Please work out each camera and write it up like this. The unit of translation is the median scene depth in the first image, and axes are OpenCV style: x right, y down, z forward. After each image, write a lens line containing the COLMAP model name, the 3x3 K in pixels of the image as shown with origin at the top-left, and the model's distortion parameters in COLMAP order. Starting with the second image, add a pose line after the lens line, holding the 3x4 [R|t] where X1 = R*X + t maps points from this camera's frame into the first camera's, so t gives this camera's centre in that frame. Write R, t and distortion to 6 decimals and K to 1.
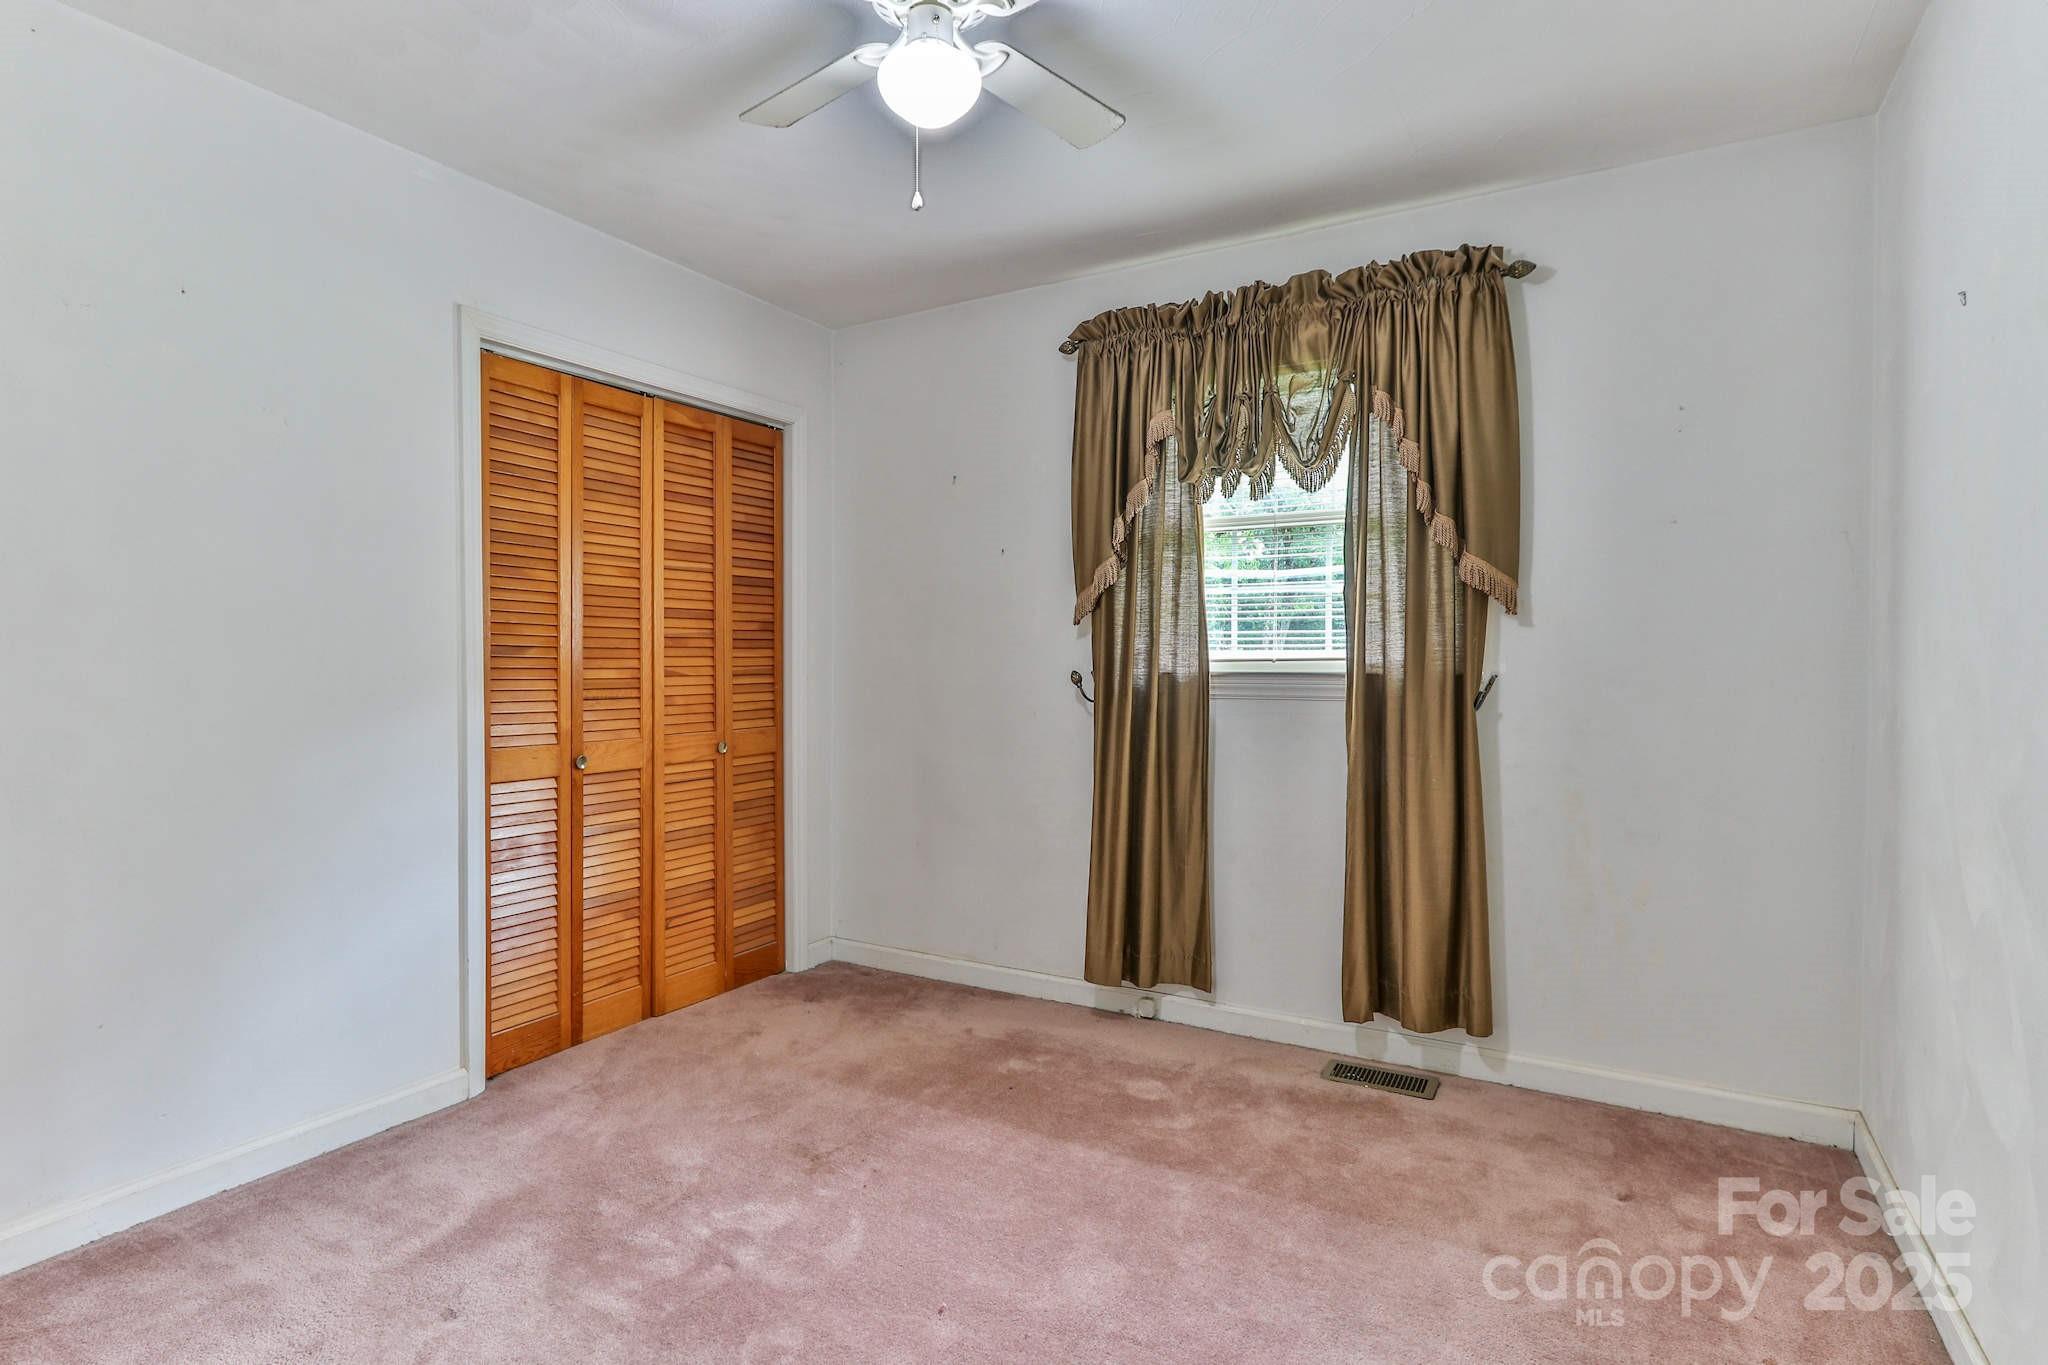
lens RADIAL K [[1050.6, 0, 1021.8], [0, 1050.6, 680.2], [0, 0, 1]] dist [-0.009011, 0.008540]
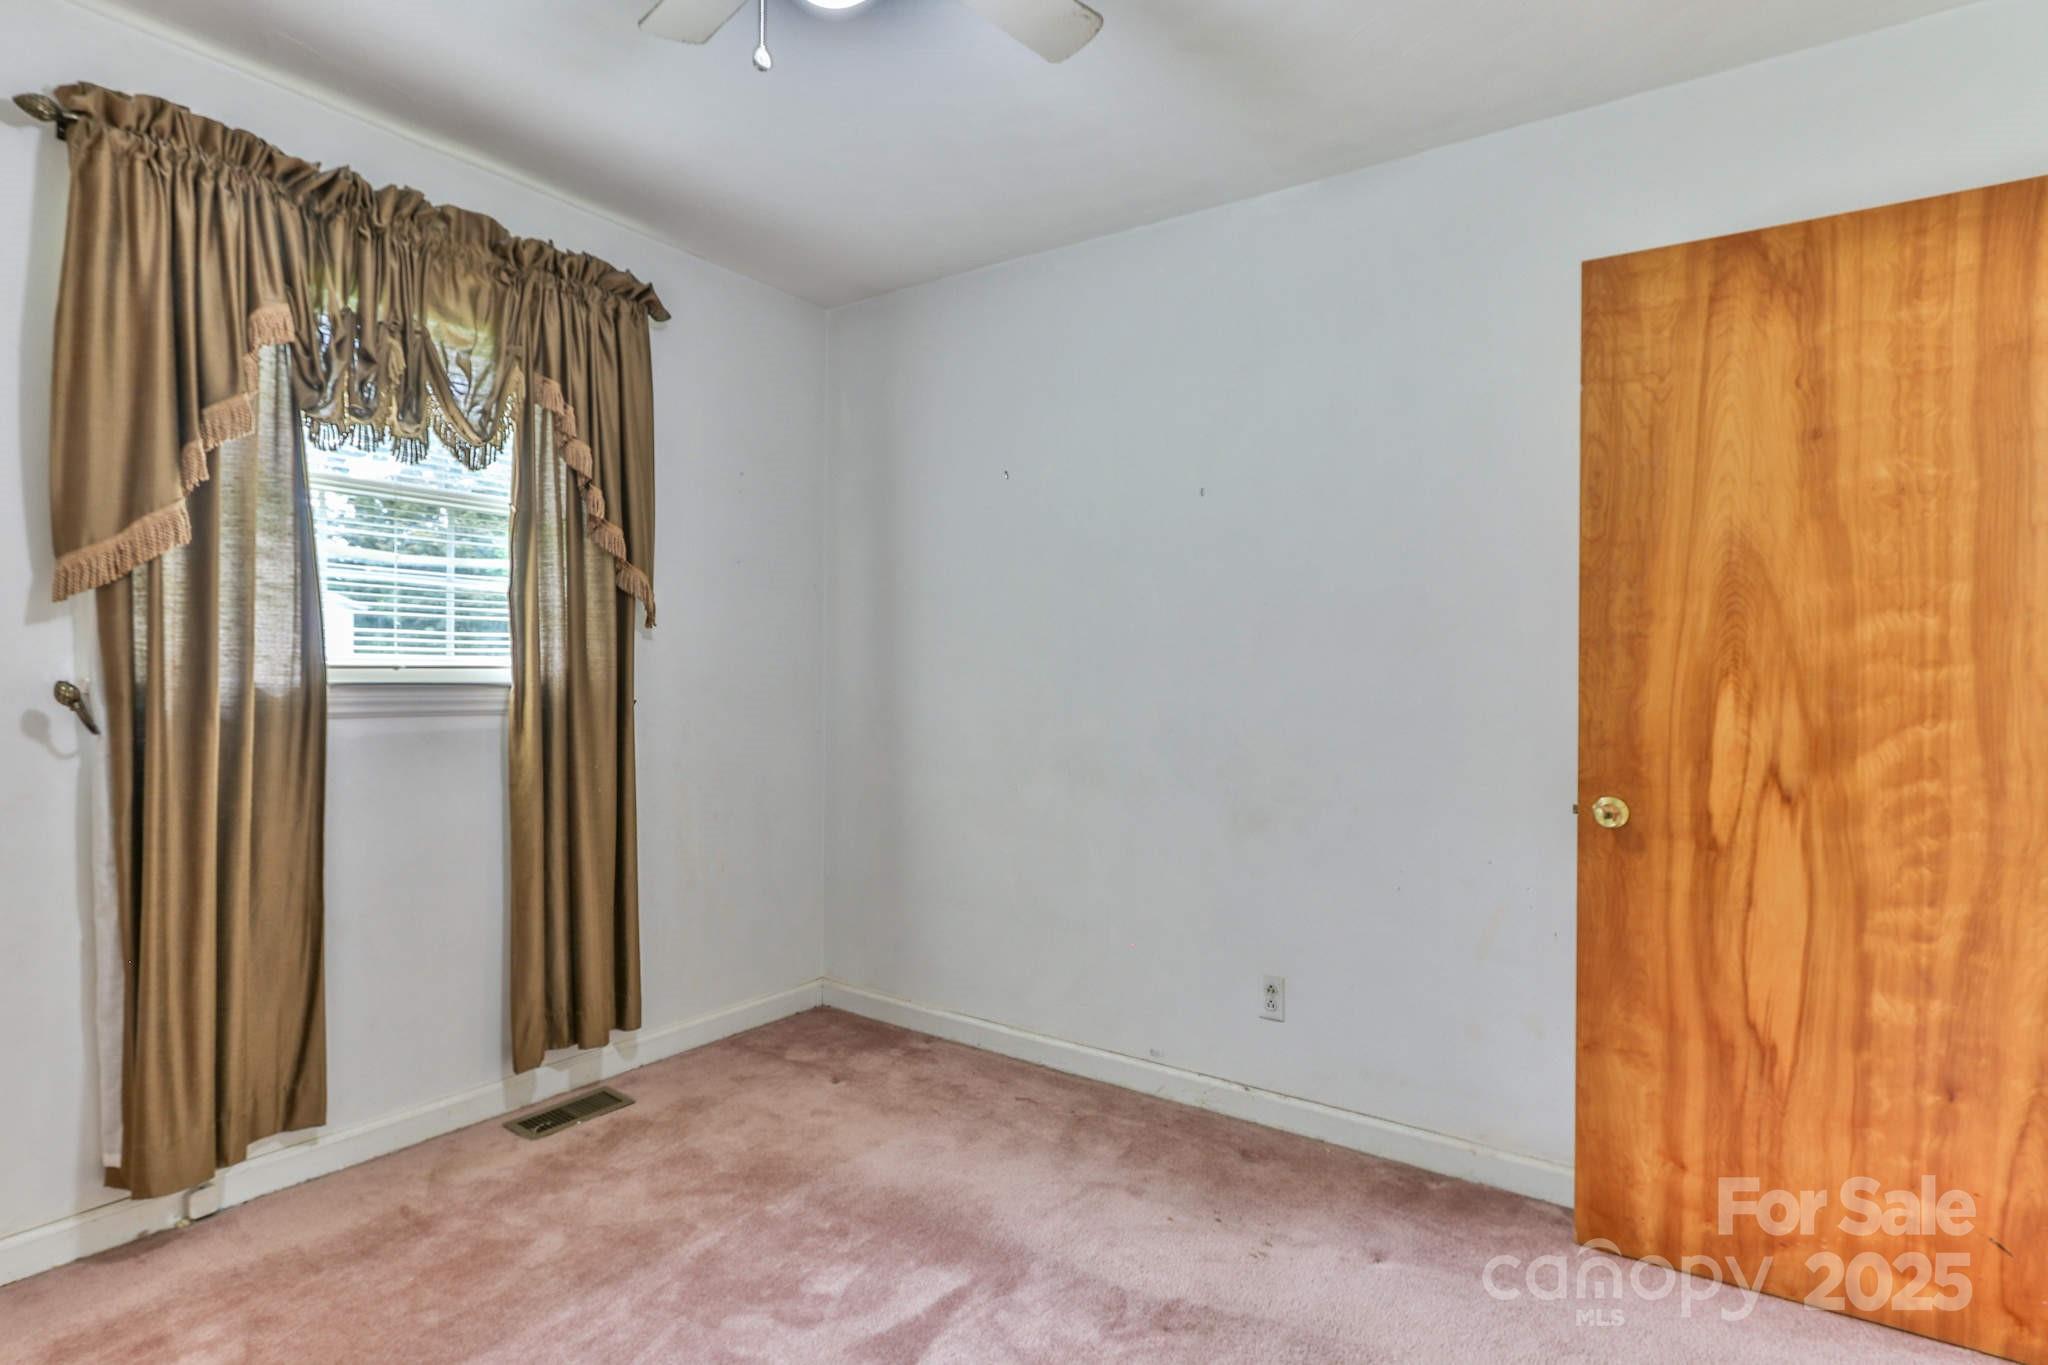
lens RADIAL K [[1050.6, 0, 1022.3], [0, 1050.6, 679.0], [0, 0, 1]] dist [-0.009011, 0.008540]
pose [[0.077220, -0.003850, 0.997007, -0.543868], [0.006917, 0.999971, 0.003326, -0.010269], [-0.996990, 0.006640, 0.077245, 0.498018]]
